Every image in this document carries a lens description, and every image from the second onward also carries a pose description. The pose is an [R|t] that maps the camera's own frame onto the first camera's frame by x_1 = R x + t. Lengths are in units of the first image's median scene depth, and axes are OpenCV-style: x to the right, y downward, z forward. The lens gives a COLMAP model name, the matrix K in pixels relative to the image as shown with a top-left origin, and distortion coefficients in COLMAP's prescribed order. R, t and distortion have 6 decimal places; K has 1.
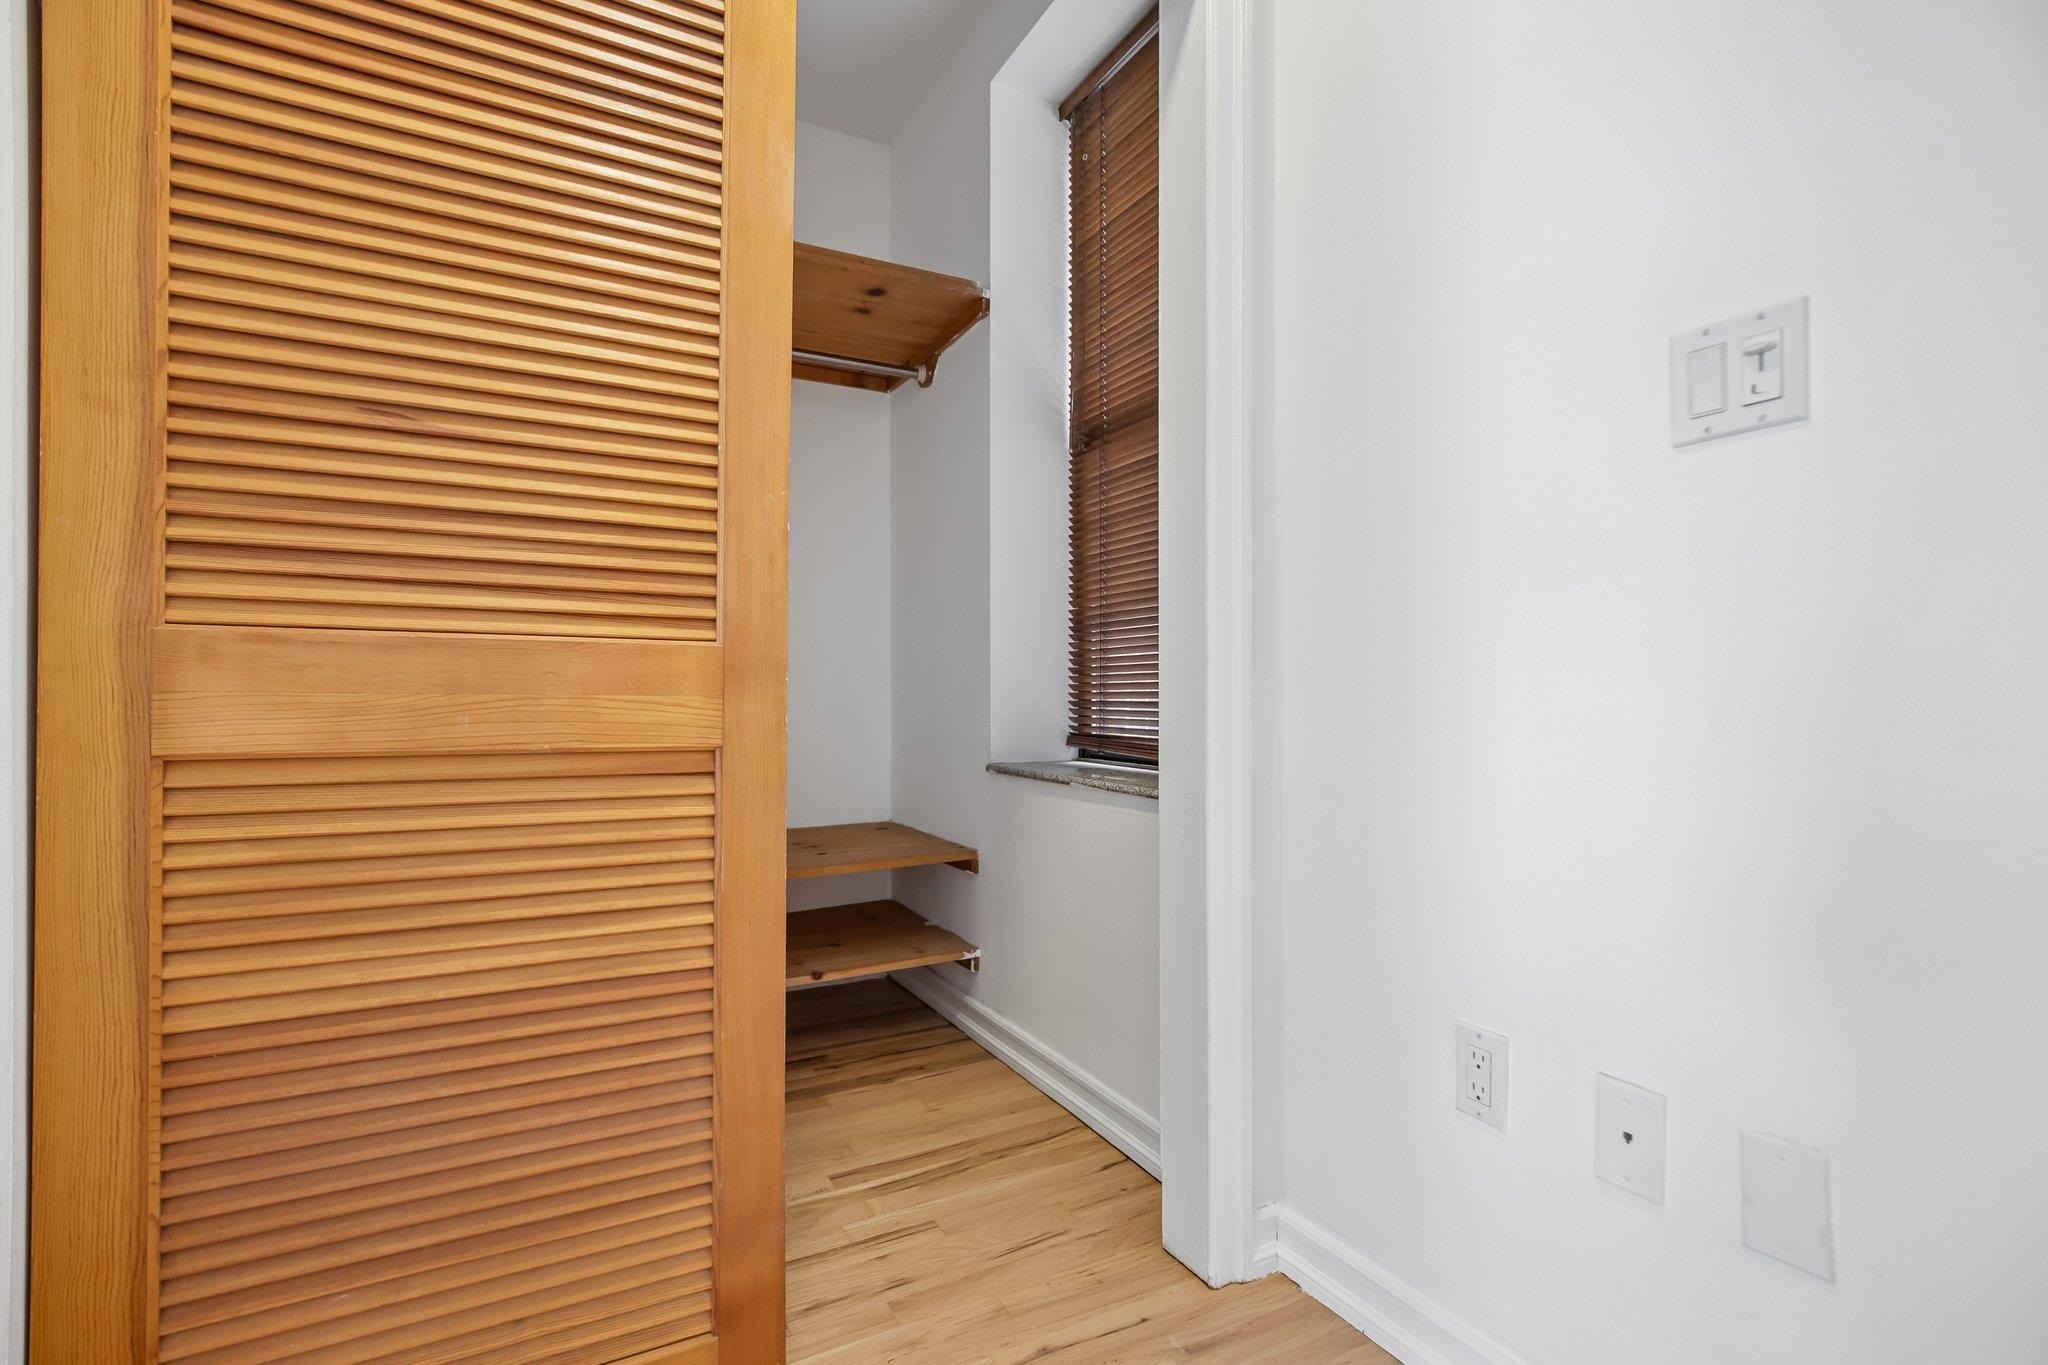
lens RADIAL K [[955.4, 0, 1022.9], [0, 955.4, 690.5], [0, 0, 1]] dist [-0.016536, -0.000020]
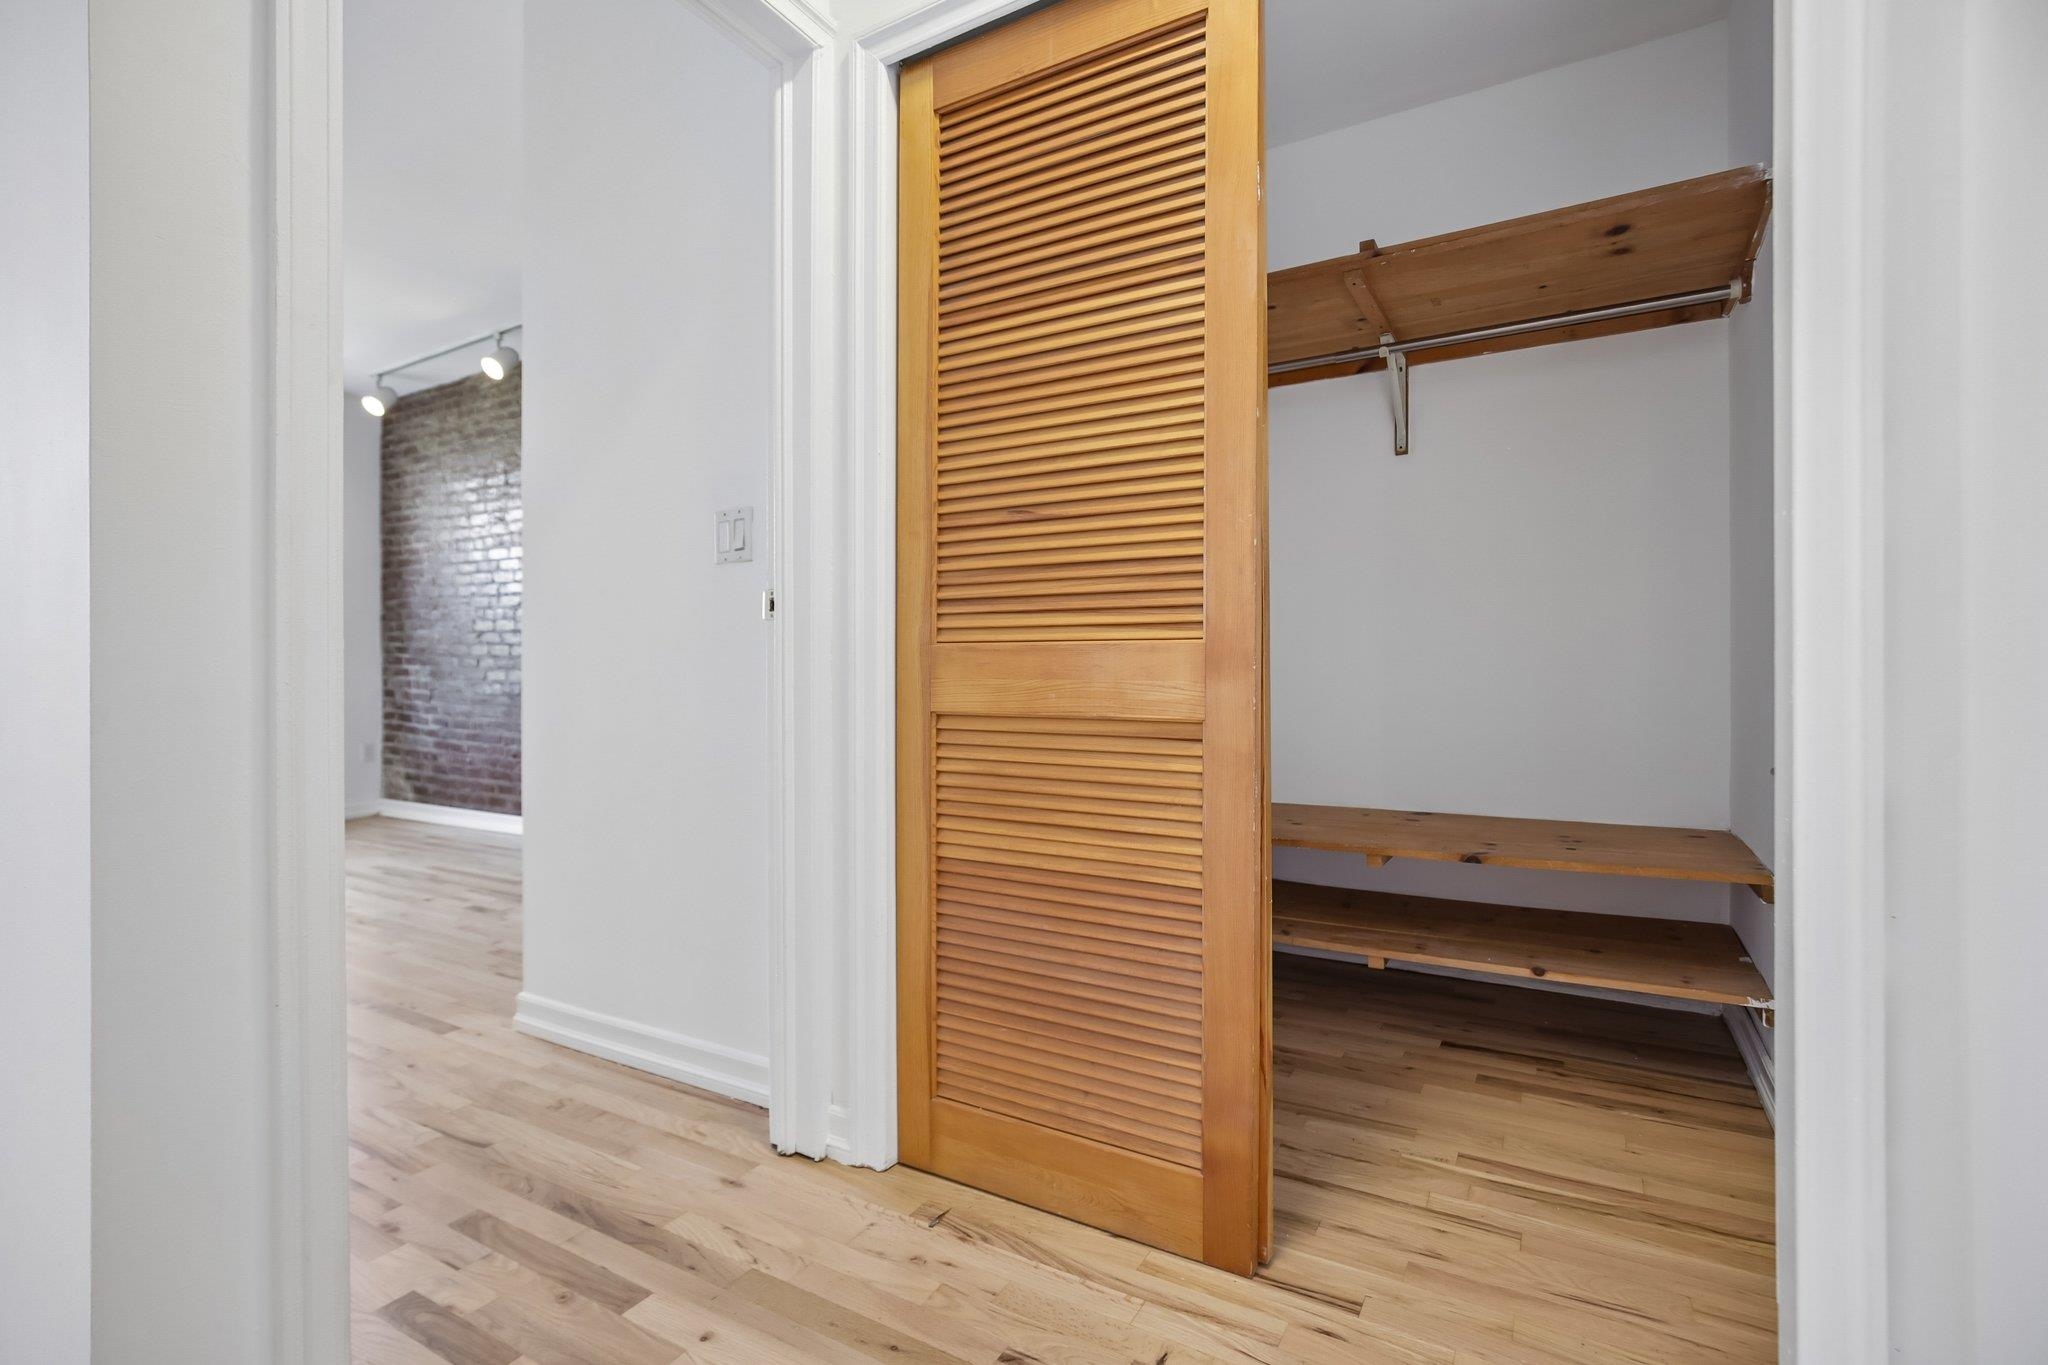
lens RADIAL K [[947.9, 0, 1016.3], [0, 947.9, 682.1], [0, 0, 1]] dist [-0.026117, 0.001621]
pose [[0.484316, 0.000977, -0.874893, 0.684593], [0.004396, 0.999984, 0.003550, 0.001785], [0.874882, -0.005566, 0.484304, 0.157705]]
